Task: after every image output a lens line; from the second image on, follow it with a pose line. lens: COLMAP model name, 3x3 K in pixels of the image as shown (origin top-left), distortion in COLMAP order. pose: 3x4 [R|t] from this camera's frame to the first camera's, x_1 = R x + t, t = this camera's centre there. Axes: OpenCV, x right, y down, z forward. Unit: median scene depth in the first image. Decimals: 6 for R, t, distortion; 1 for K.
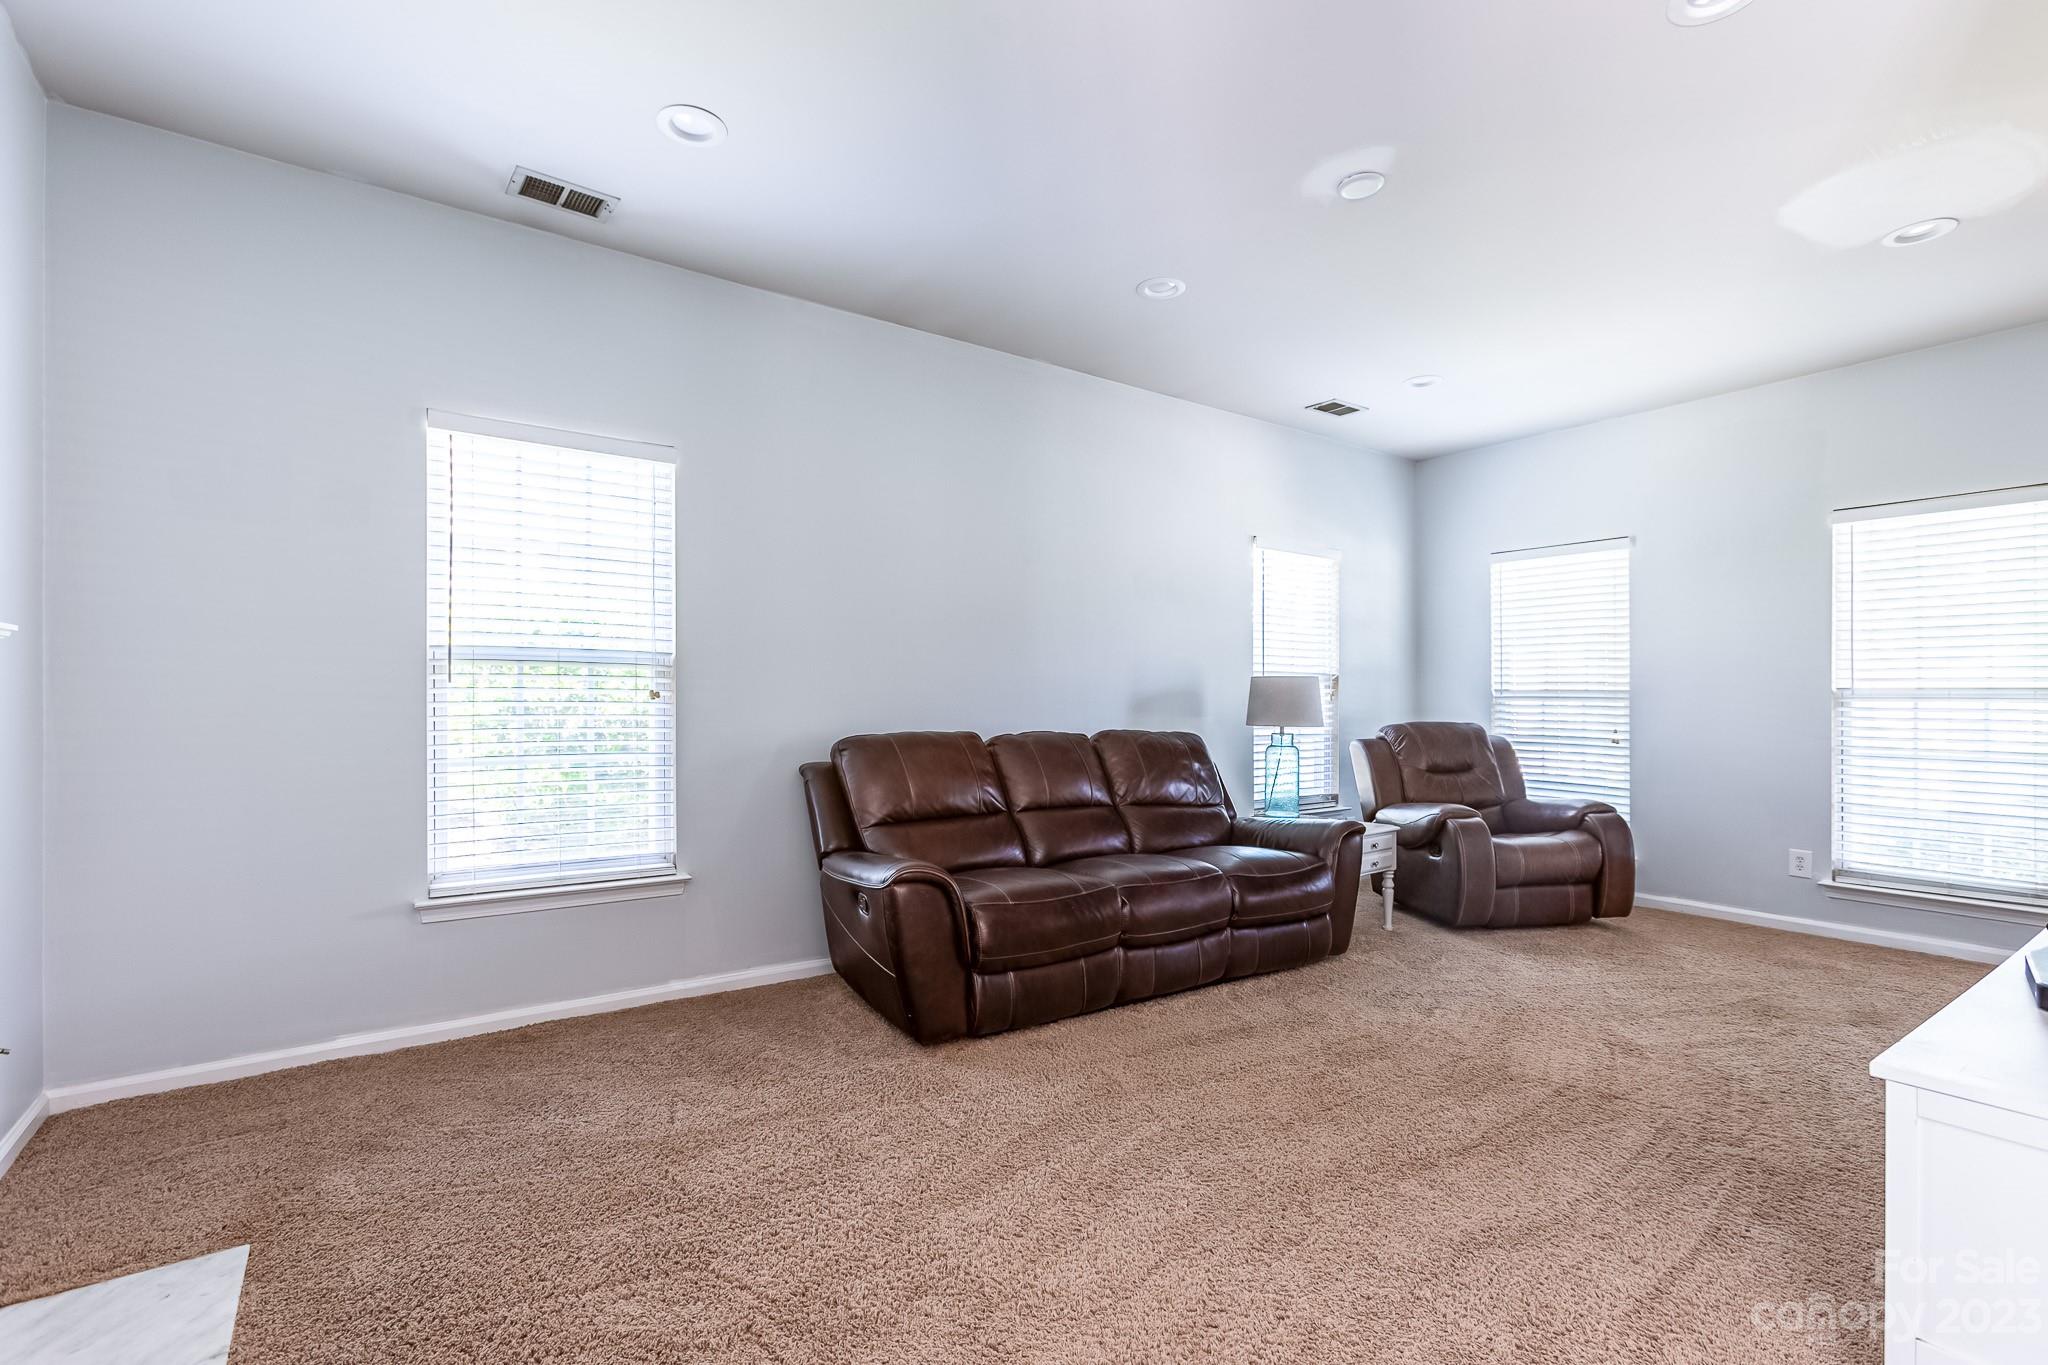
lens RADIAL K [[938.3, 0, 1021.6], [0, 938.3, 685.9], [0, 0, 1]] dist [-0.003004, 0.002031]
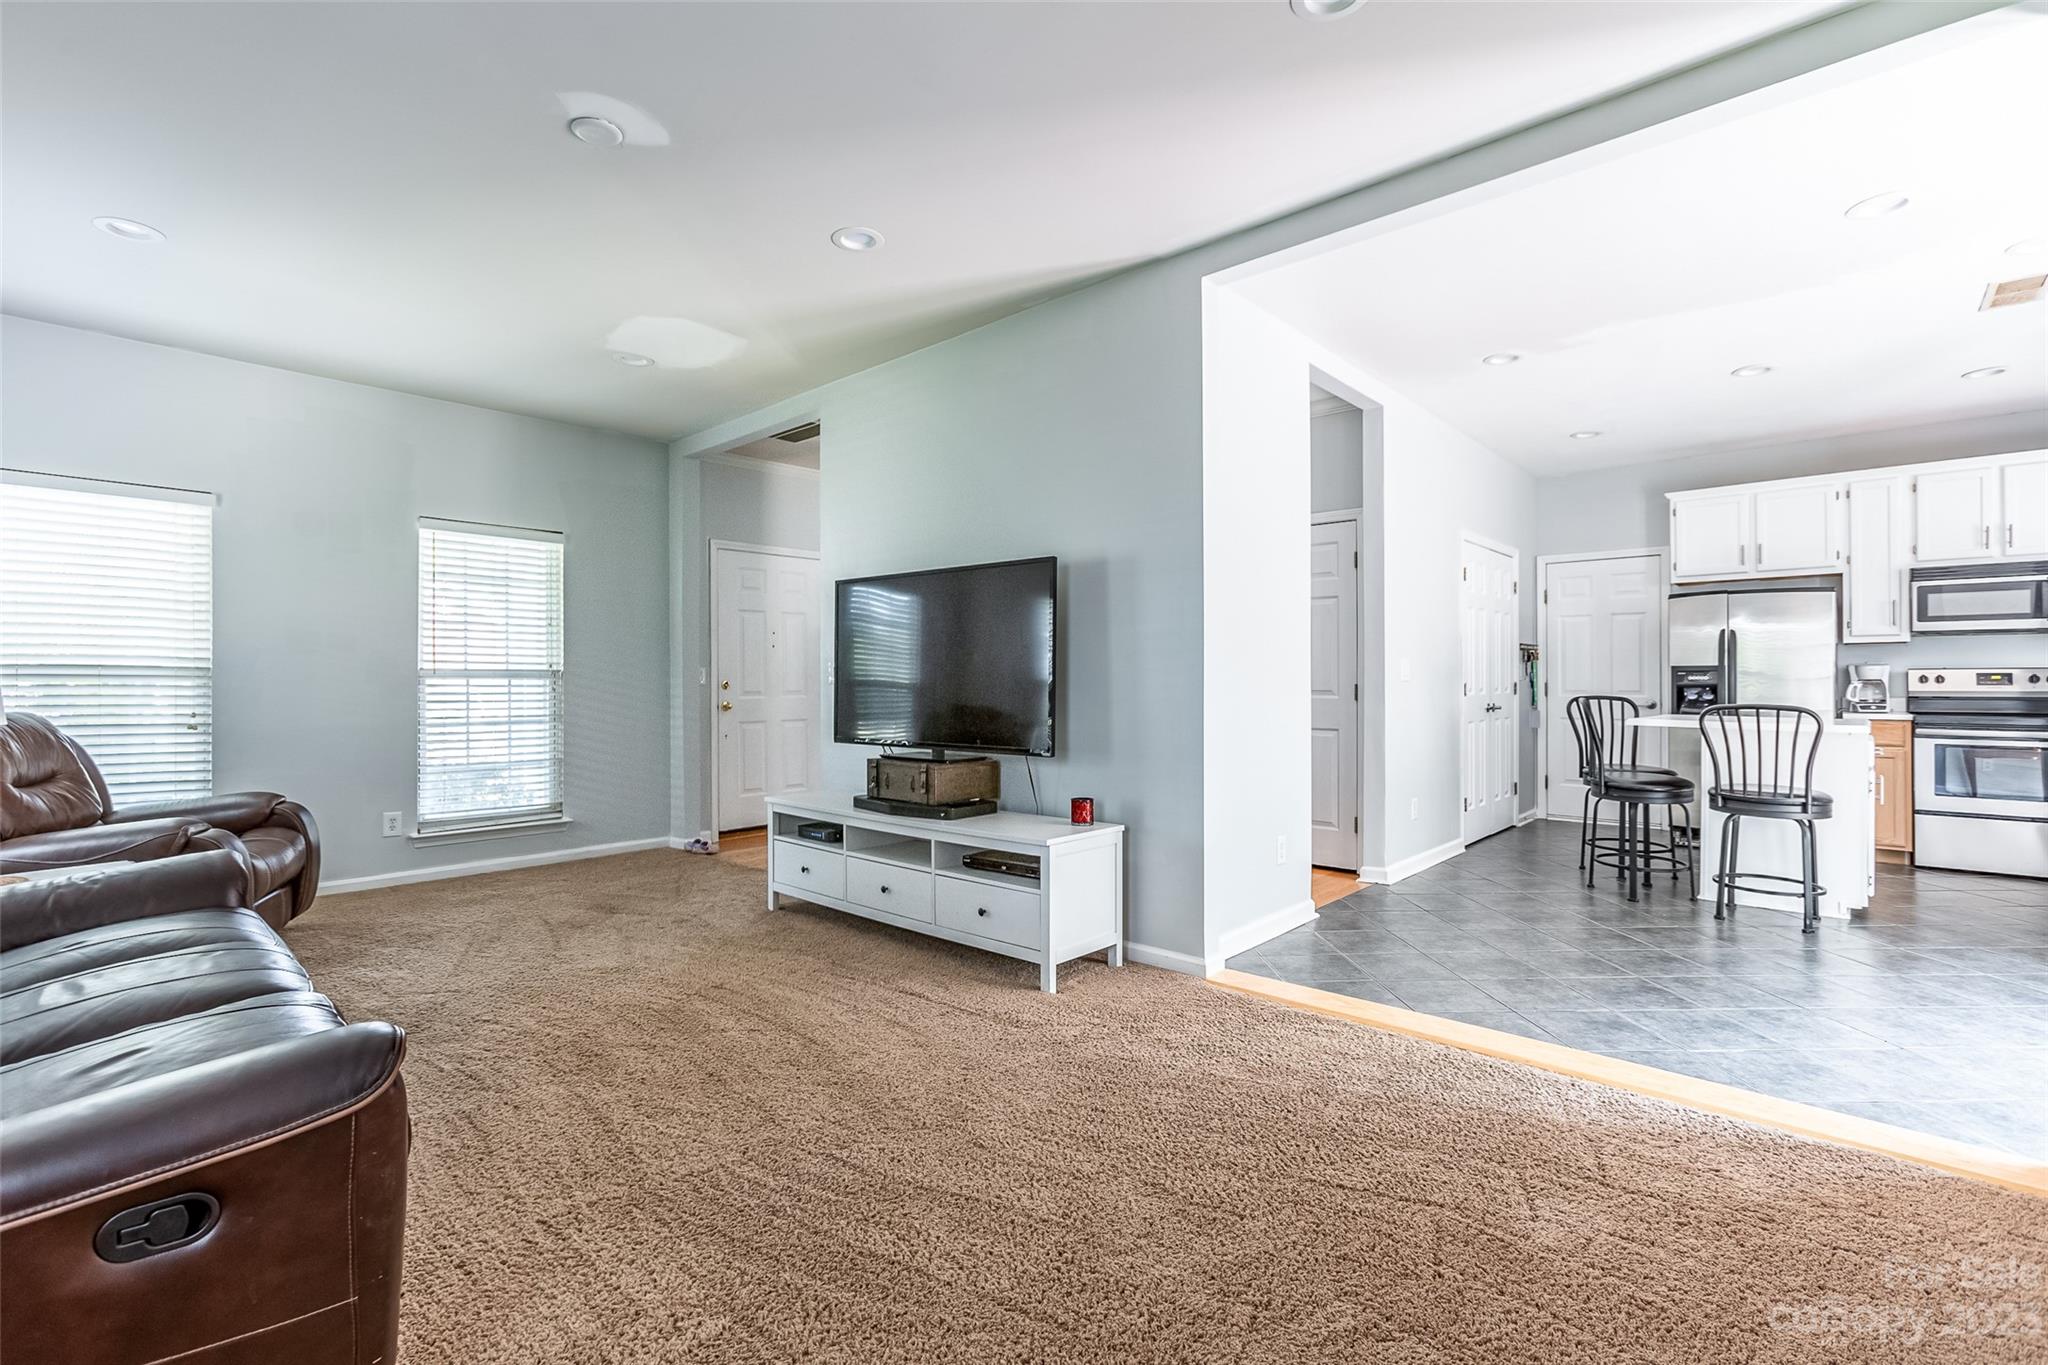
lens RADIAL K [[938.3, 0, 996.3], [0, 938.3, 660.0], [0, 0, 1]] dist [-0.003004, 0.002031]
pose [[-0.234327, 0.020667, 0.971938, -0.441129], [-0.011370, 0.999647, -0.023997, 0.011940], [-0.972091, -0.016674, -0.234009, 0.577302]]
